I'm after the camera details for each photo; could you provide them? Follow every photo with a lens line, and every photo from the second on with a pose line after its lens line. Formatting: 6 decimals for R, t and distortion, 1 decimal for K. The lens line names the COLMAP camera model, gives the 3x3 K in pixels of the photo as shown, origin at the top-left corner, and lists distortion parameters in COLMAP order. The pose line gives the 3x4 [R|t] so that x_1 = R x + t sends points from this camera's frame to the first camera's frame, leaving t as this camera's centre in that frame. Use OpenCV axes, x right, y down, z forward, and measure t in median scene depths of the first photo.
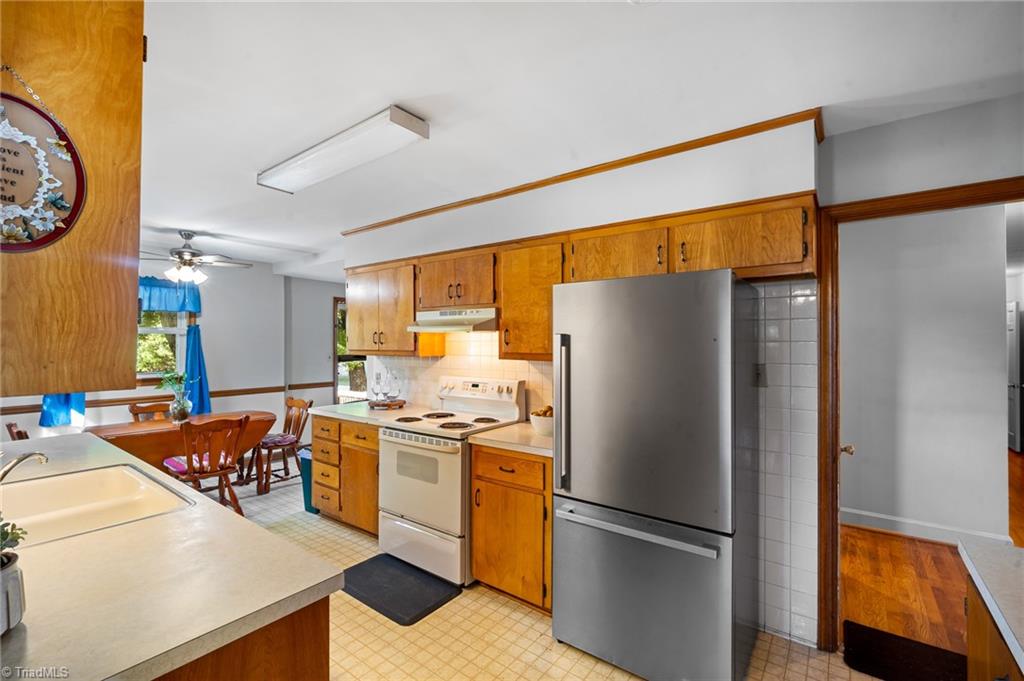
lens RADIAL K [[447.5, 0, 509.5], [0, 447.5, 337.3], [0, 0, 1]] dist [-0.015636, 0.000059]
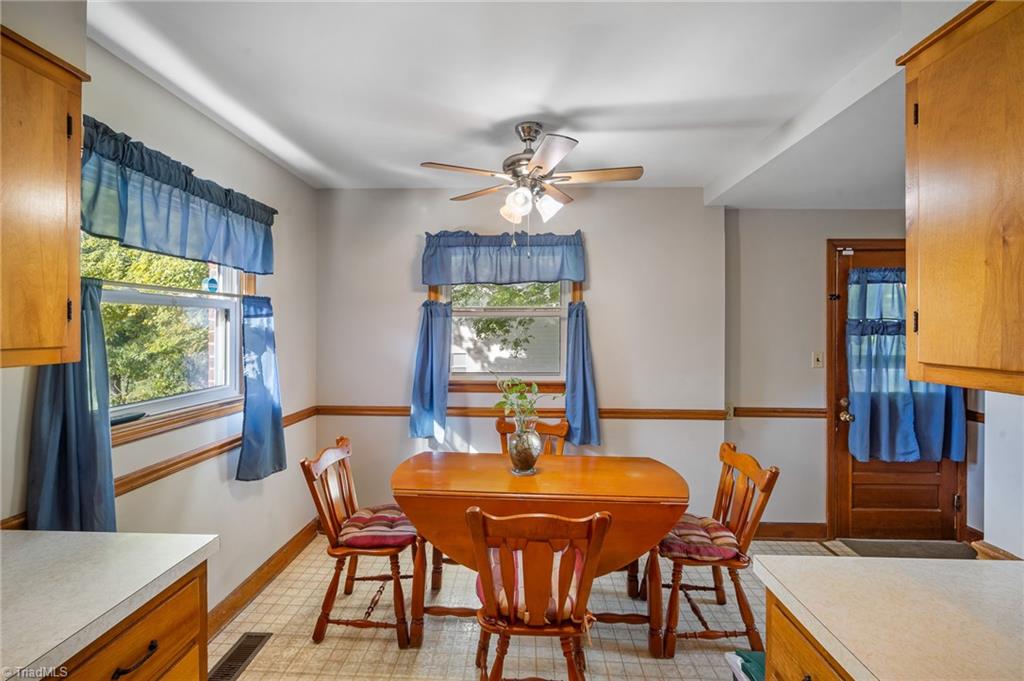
lens RADIAL K [[455.7, 0, 505.1], [0, 455.7, 328.4], [0, 0, 1]] dist [-0.002811, 0.000342]
pose [[0.567035, 0.002844, -0.823689, -0.290751], [0.007176, 0.999939, 0.008392, 0.004680], [0.823663, -0.010669, 0.566980, 0.675183]]
